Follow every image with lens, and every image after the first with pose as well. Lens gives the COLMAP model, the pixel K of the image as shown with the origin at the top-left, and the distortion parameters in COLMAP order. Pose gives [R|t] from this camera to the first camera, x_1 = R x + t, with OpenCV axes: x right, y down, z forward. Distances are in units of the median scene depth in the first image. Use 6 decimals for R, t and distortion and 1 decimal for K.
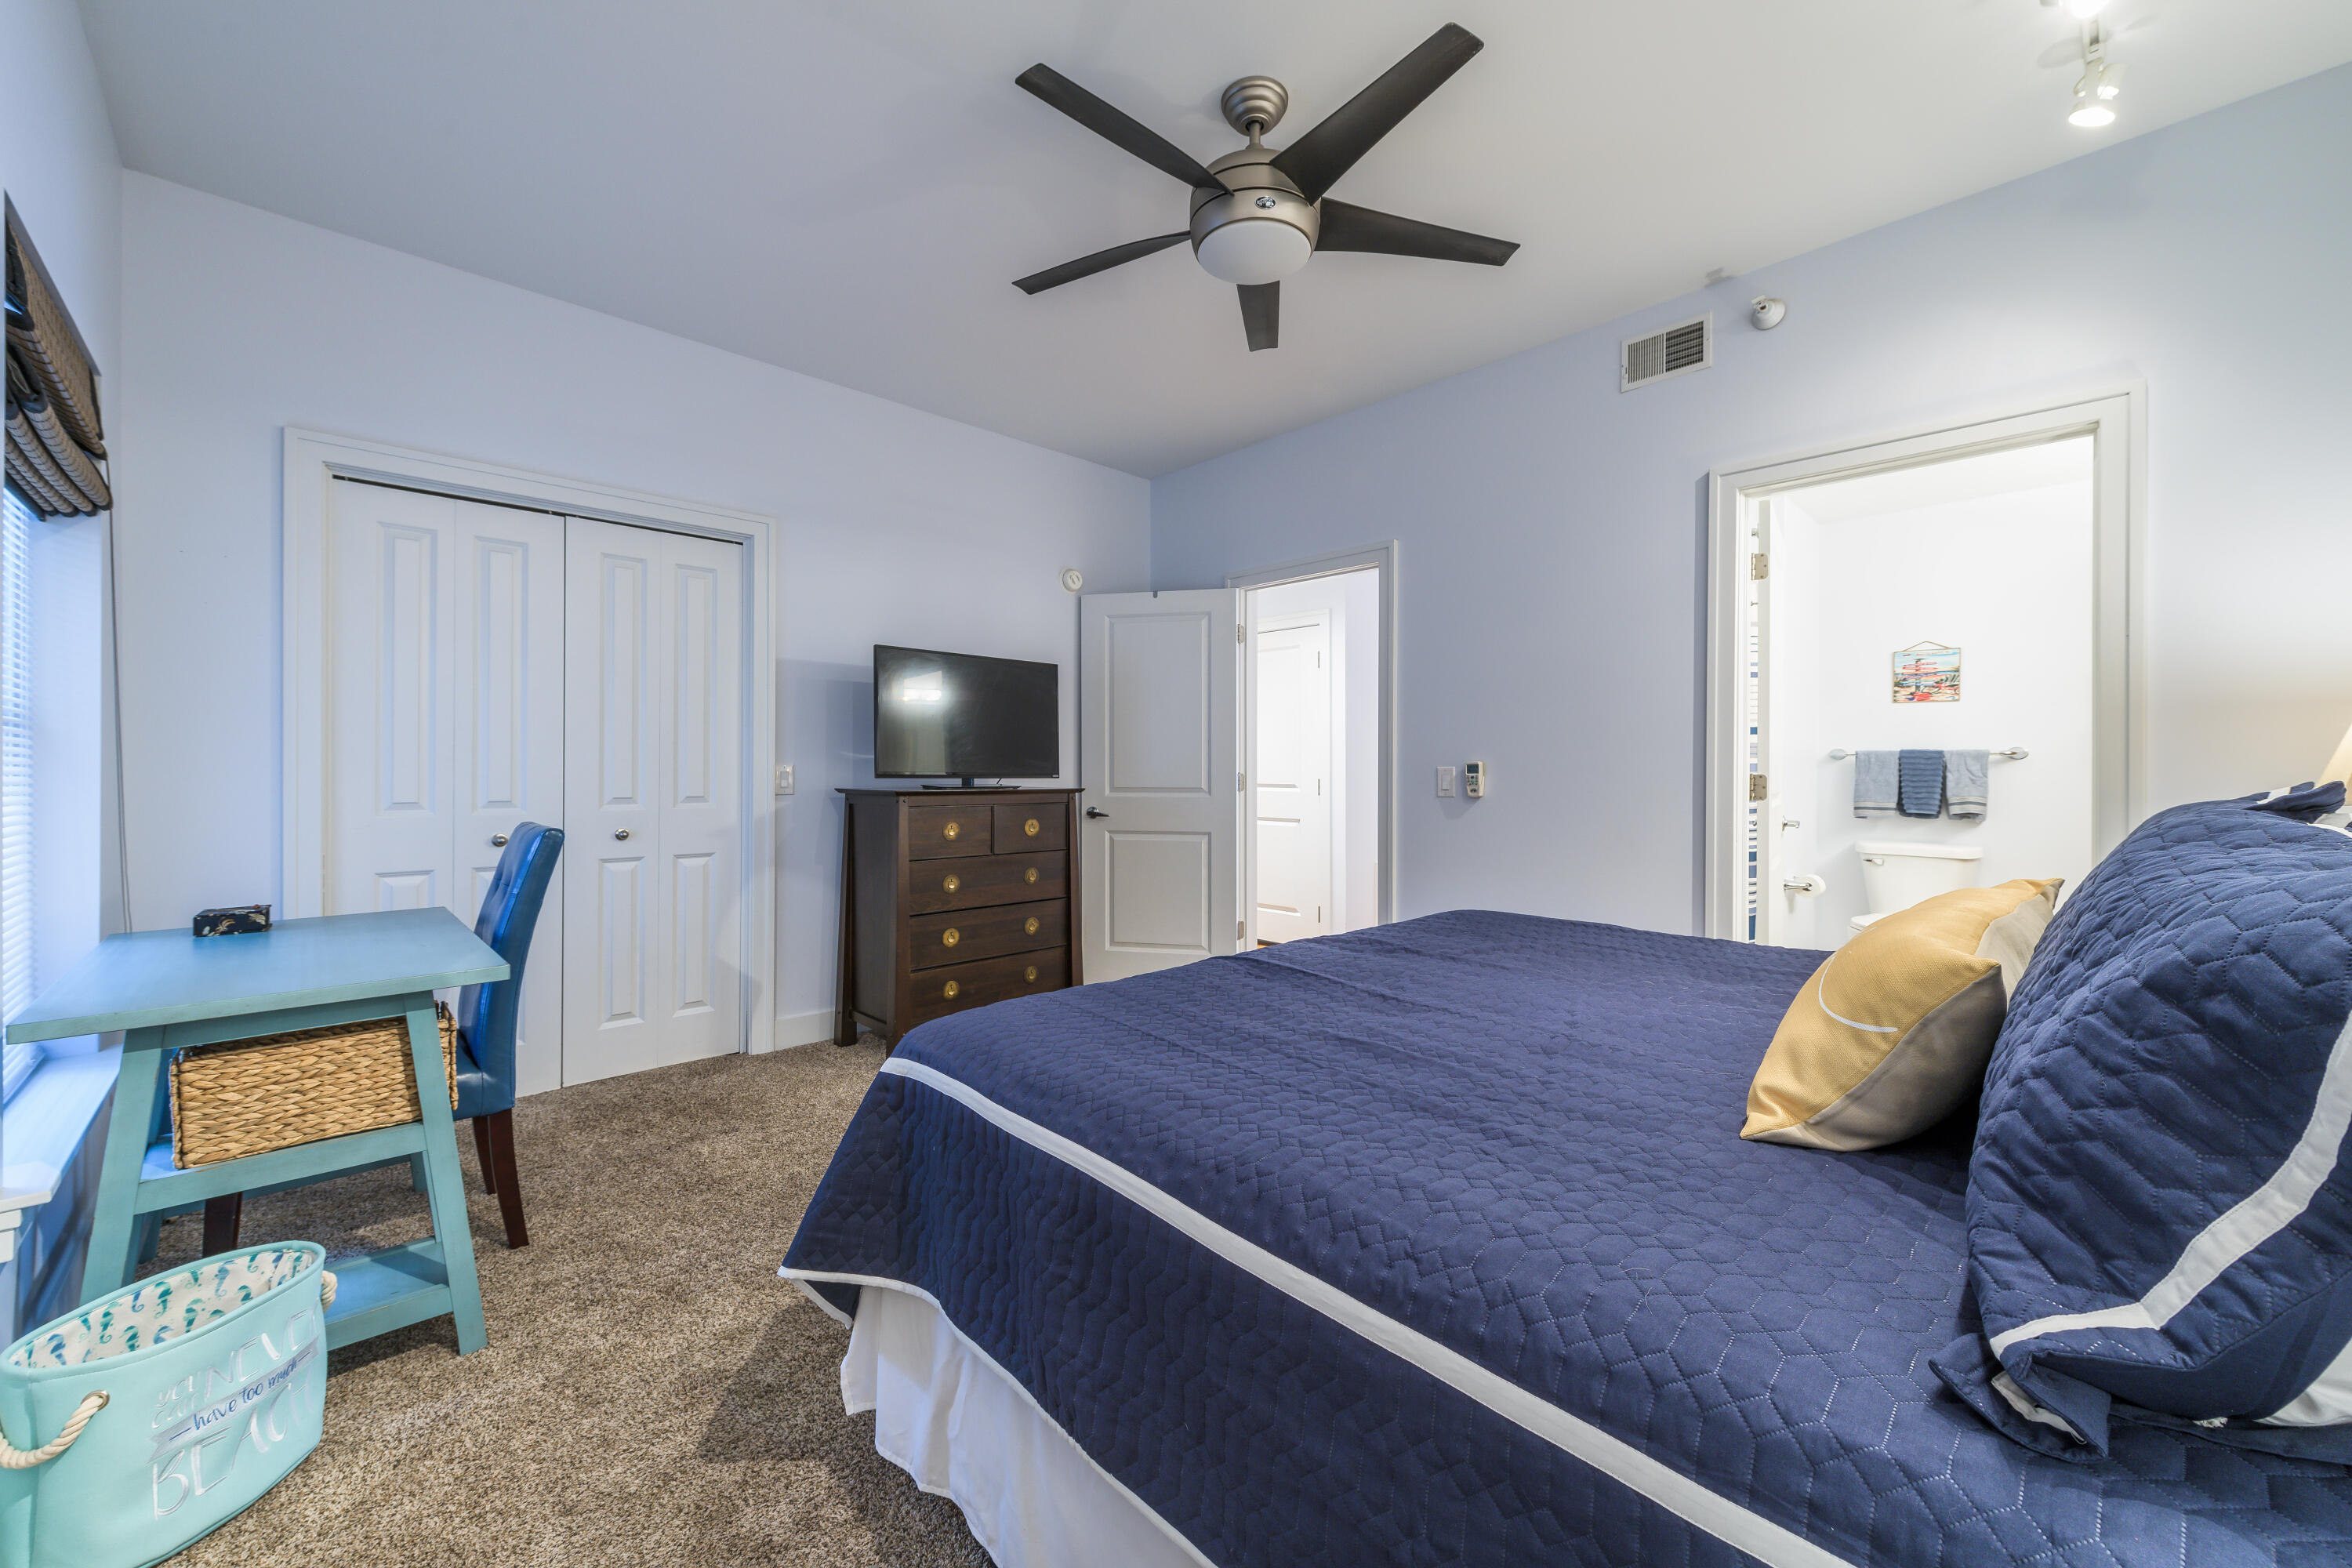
lens RADIAL K [[918.0, 0, 1171.7], [0, 918.0, 763.8], [0, 0, 1]] dist [0.000545, 0.000051]
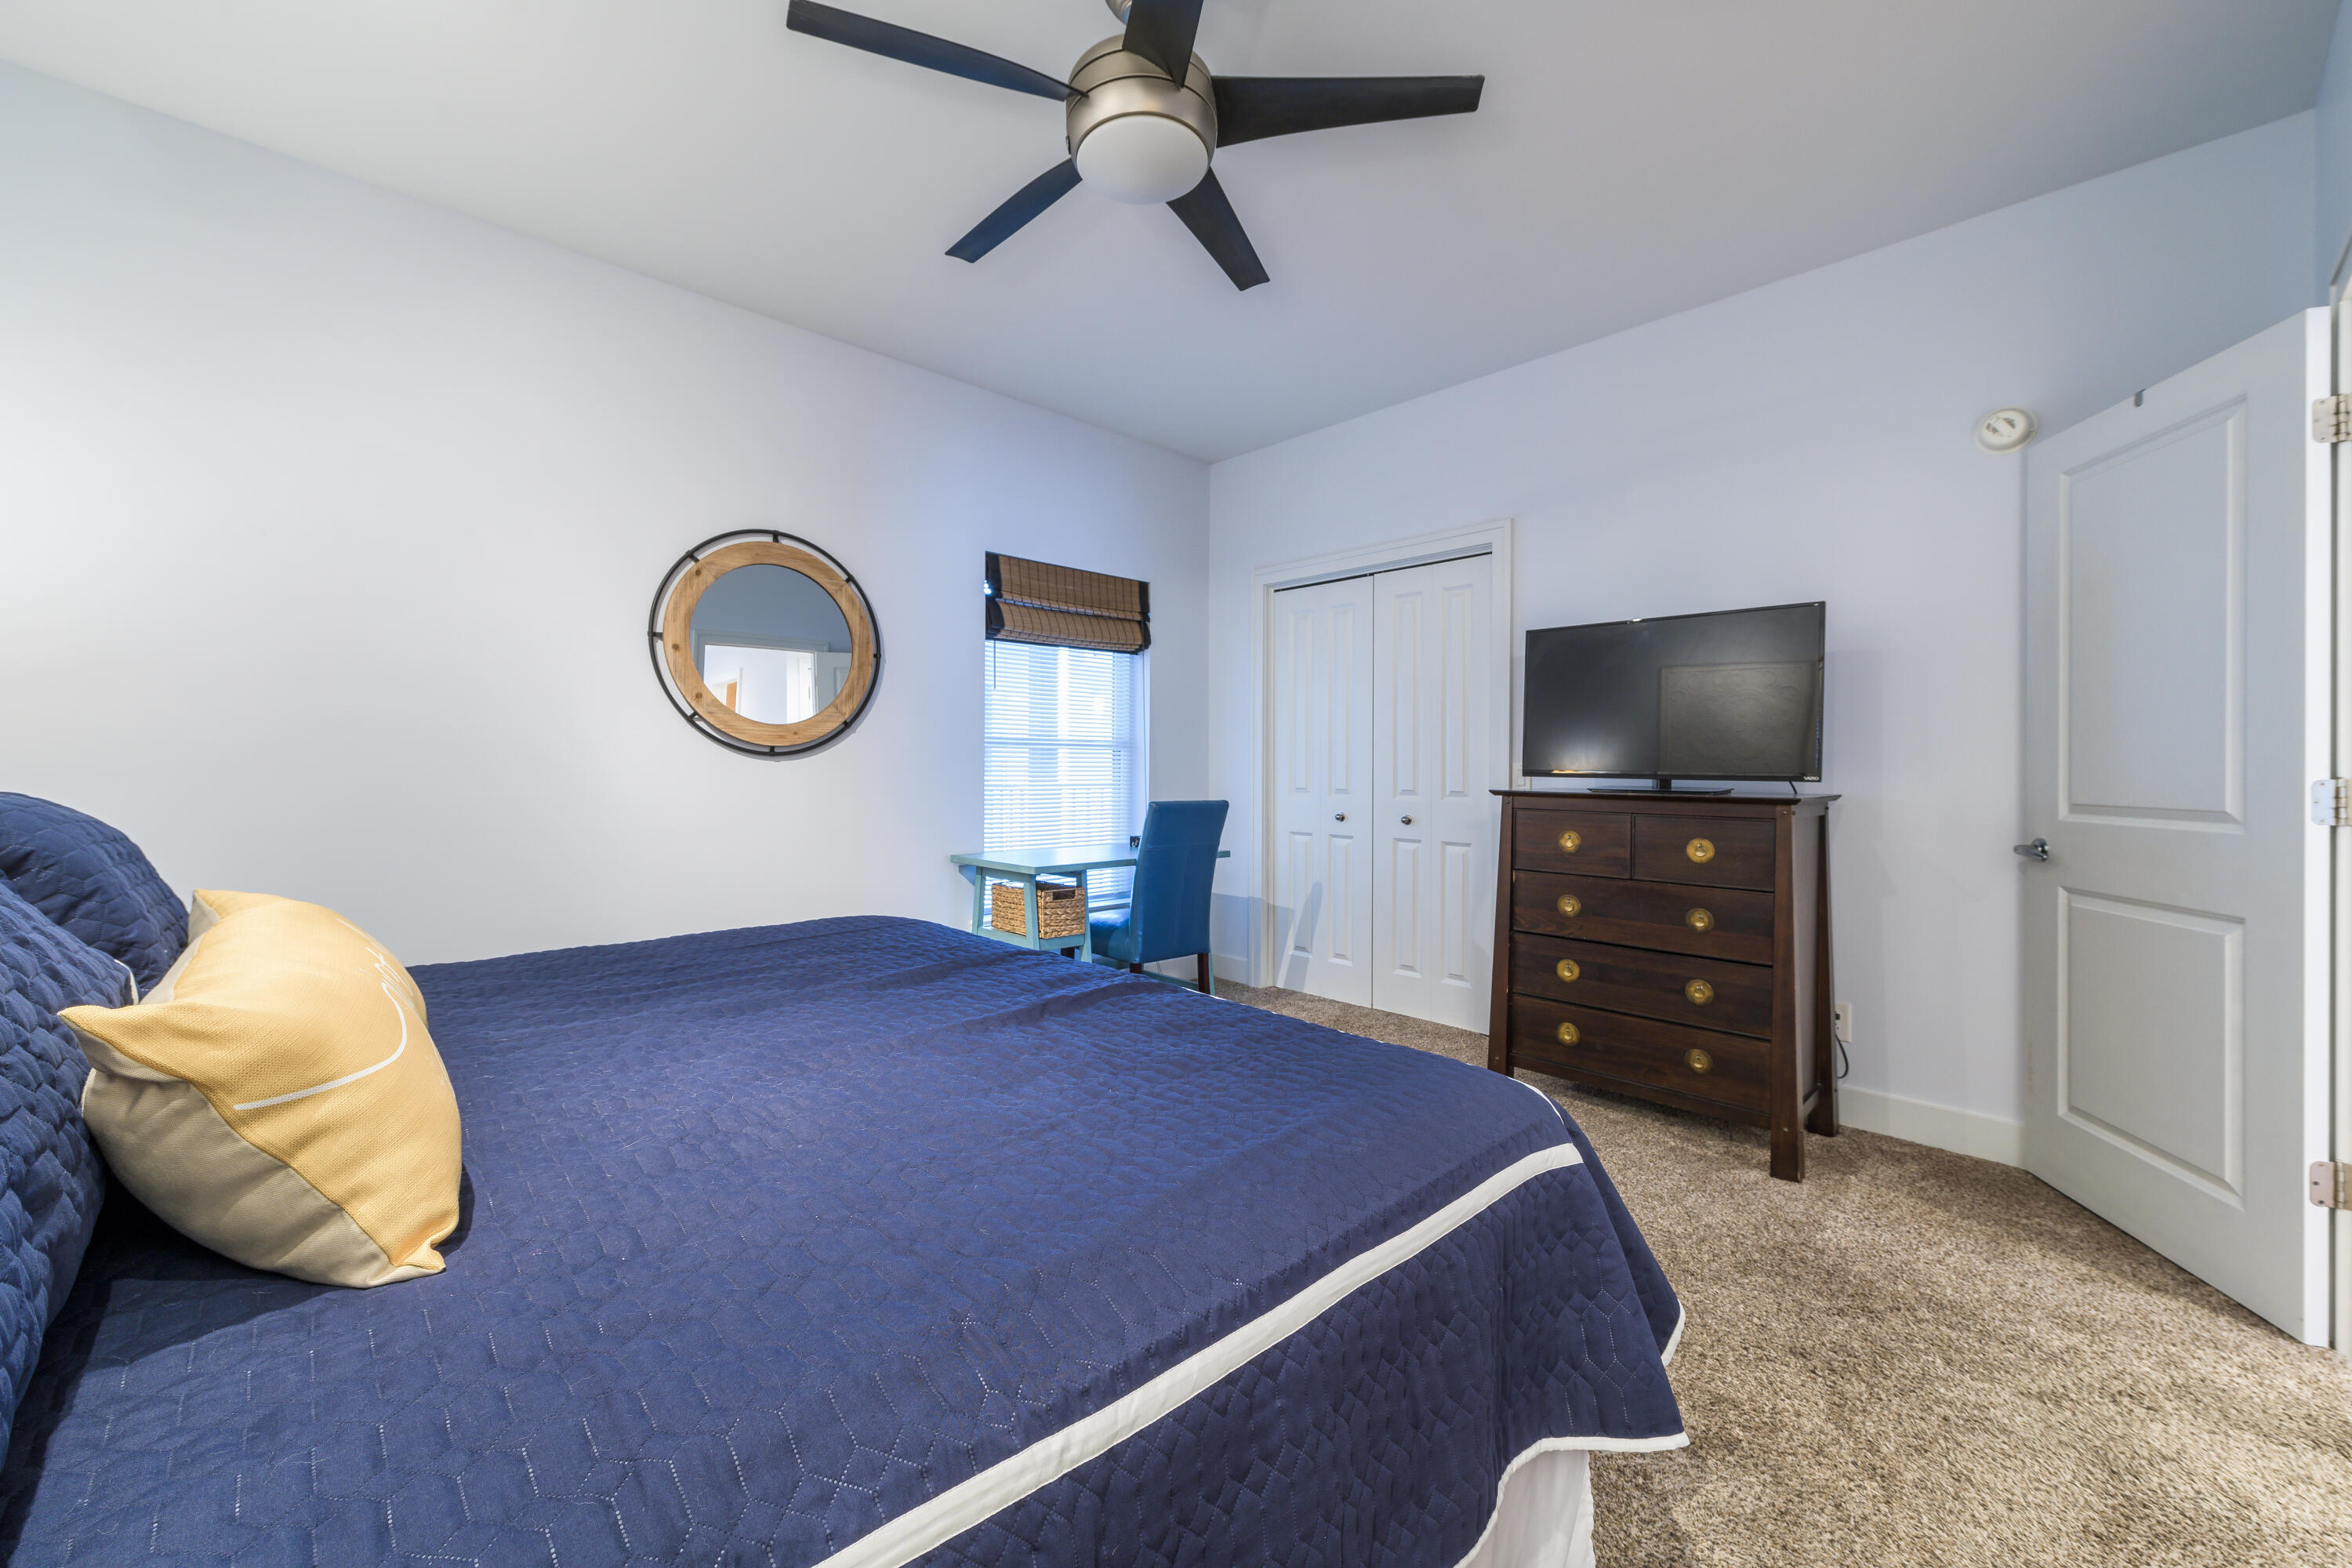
lens RADIAL K [[918.0, 0, 1171.7], [0, 918.0, 763.8], [0, 0, 1]] dist [0.000545, 0.000051]
pose [[-0.016111, -0.005518, -0.999855, 0.590122], [-0.001366, 0.999984, -0.005497, 0.008220], [0.999869, 0.001277, -0.016119, 0.653350]]
